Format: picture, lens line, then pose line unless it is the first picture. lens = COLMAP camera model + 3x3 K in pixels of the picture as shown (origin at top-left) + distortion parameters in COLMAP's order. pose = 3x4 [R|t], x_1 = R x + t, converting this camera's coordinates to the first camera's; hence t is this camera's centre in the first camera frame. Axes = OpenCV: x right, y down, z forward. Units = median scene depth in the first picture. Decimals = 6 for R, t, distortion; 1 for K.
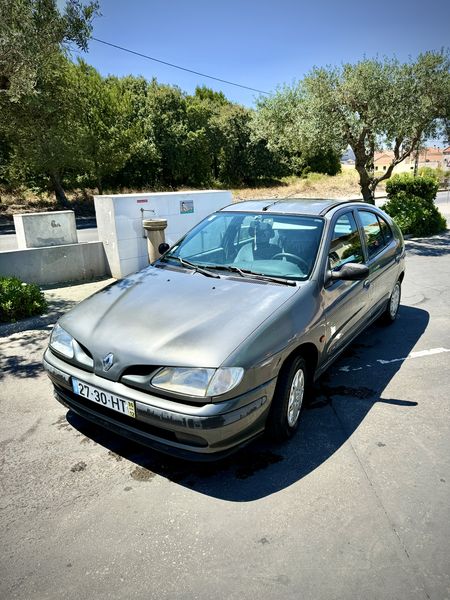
lens RADIAL K [[424.4, 0, 225.0], [0, 424.4, 300.0], [0, 0, 1]] dist [0.041345, -0.052221]
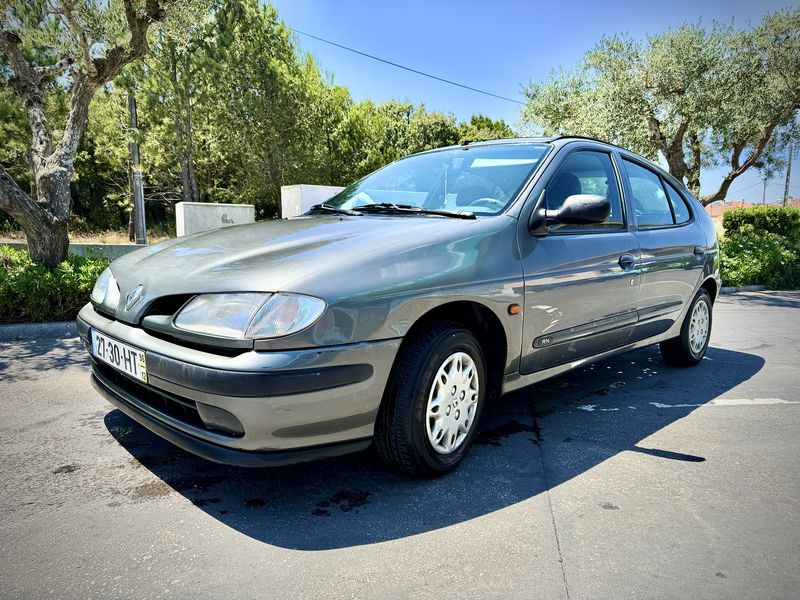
lens RADIAL K [[561.0, 0, 396.4], [0, 561.0, 303.2], [0, 0, 1]] dist [0.047934, -0.053433]
pose [[0.980212, 0.055707, -0.189951, 0.097482], [-0.084446, 0.985565, -0.146735, 0.093082], [0.179034, 0.159872, 0.970767, 0.106100]]
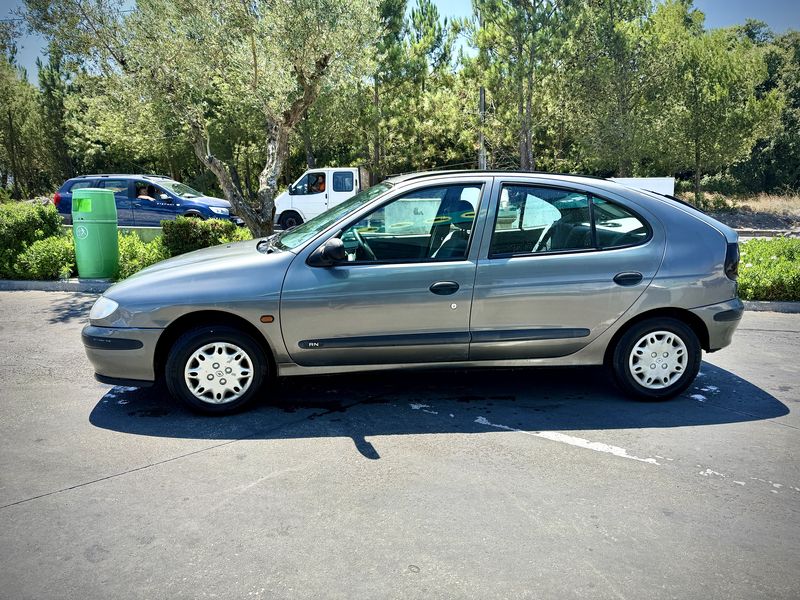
lens RADIAL K [[561.1, 0, 400.0], [0, 561.1, 300.0], [0, 0, 1]] dist [0.039677, -0.050435]
pose [[0.627042, 0.163966, -0.761533, 0.547951], [-0.220477, 0.974979, 0.028384, -0.015307], [0.747133, 0.150103, 0.647504, 0.215584]]
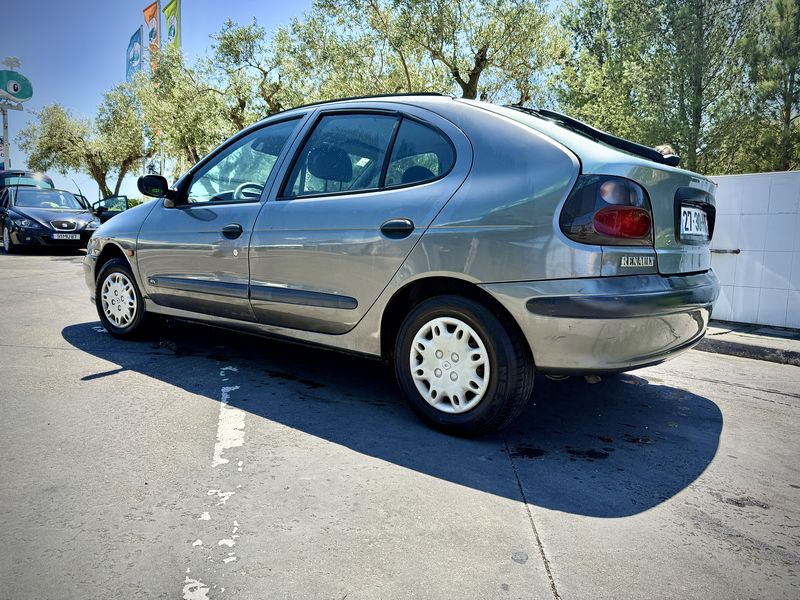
lens RADIAL K [[565.8, 0, 396.7], [0, 565.8, 293.5], [0, 0, 1]] dist [0.041345, -0.052221]
pose [[-0.081269, 0.114198, -0.990128, 0.633810], [-0.303072, 0.943542, 0.133701, -0.074581], [0.949496, 0.310946, -0.042070, 0.729125]]
